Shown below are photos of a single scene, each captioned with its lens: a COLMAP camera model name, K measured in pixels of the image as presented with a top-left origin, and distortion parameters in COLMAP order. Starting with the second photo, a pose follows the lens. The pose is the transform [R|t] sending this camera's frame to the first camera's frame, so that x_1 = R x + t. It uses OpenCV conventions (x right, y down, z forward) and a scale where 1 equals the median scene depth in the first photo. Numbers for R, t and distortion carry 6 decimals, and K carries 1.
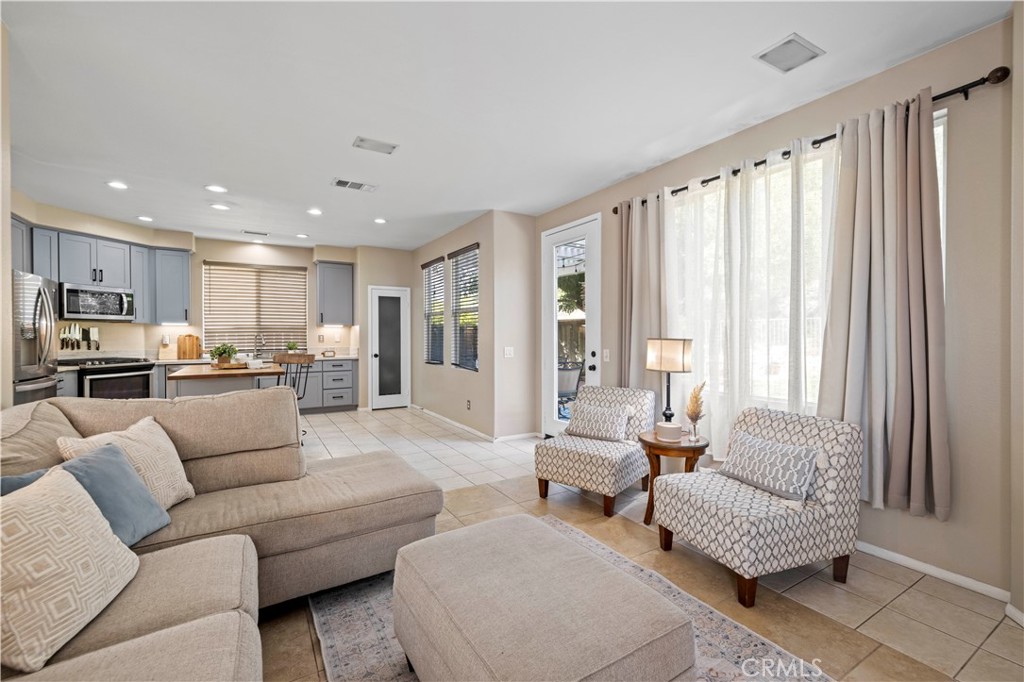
lens RADIAL K [[437.3, 0, 510.7], [0, 437.3, 340.1], [0, 0, 1]] dist [0.003287, 0.000870]
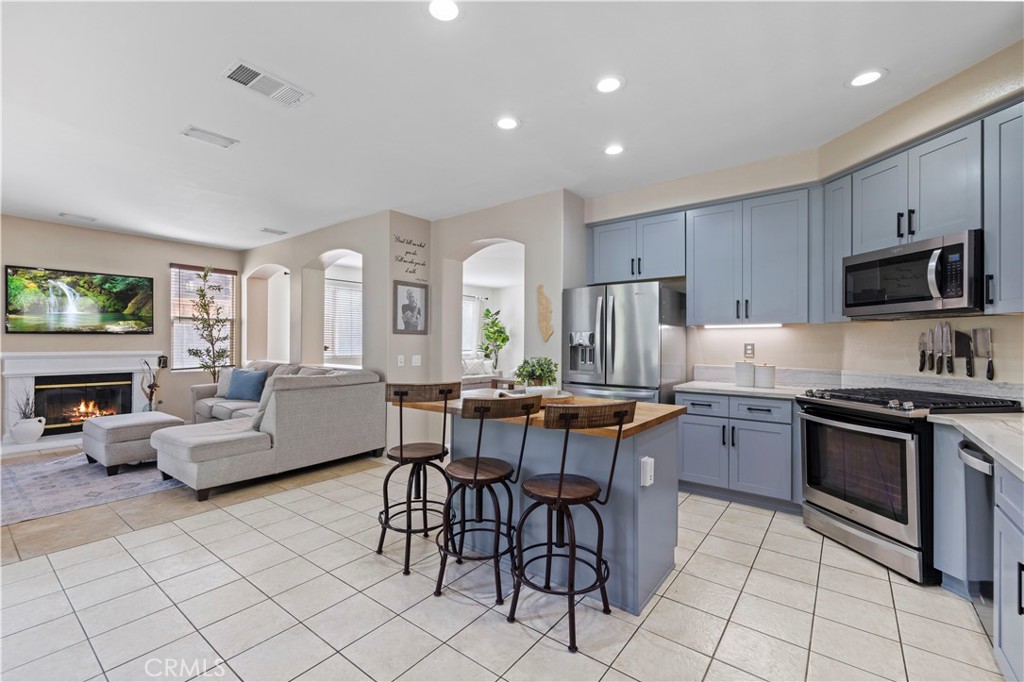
lens RADIAL K [[437.3, 0, 505.8], [0, 437.3, 341.7], [0, 0, 1]] dist [0.003287, 0.000870]
pose [[-0.932564, -0.003036, -0.360993, -0.326271], [-0.007769, 0.999902, 0.011662, -0.016012], [0.360922, 0.013681, -0.932496, 1.220698]]
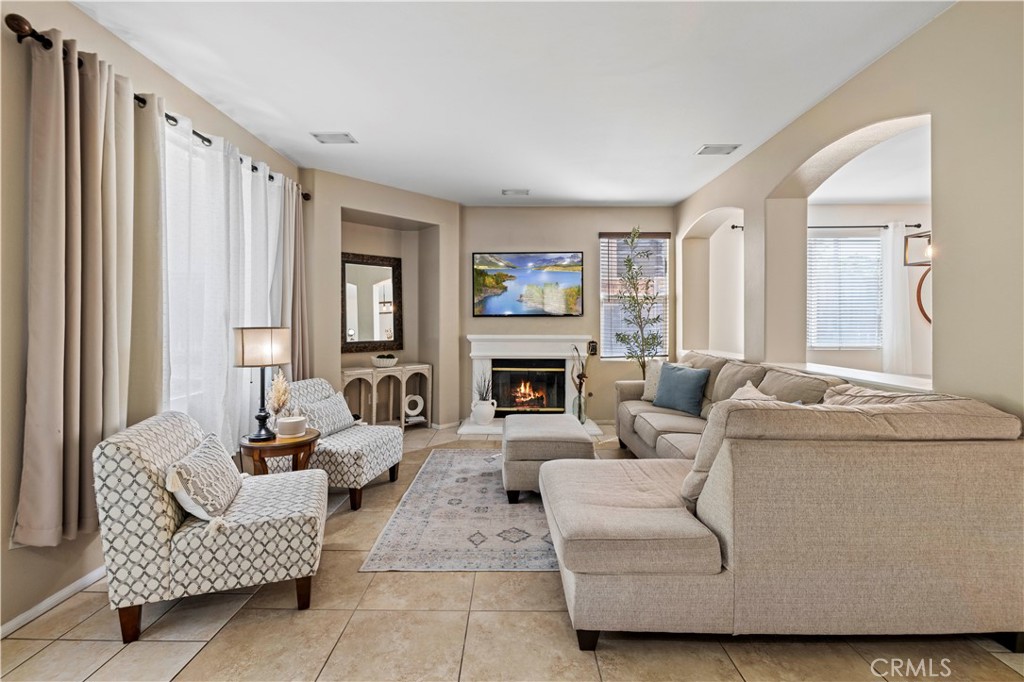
lens RADIAL K [[437.3, 0, 510.4], [0, 437.3, 319.9], [0, 0, 1]] dist [0.003287, 0.000870]
pose [[-0.851371, 0.003674, 0.524551, -0.266826], [0.005277, 0.999985, 0.001561, -0.009344], [-0.524537, 0.004097, -0.851378, 0.785808]]
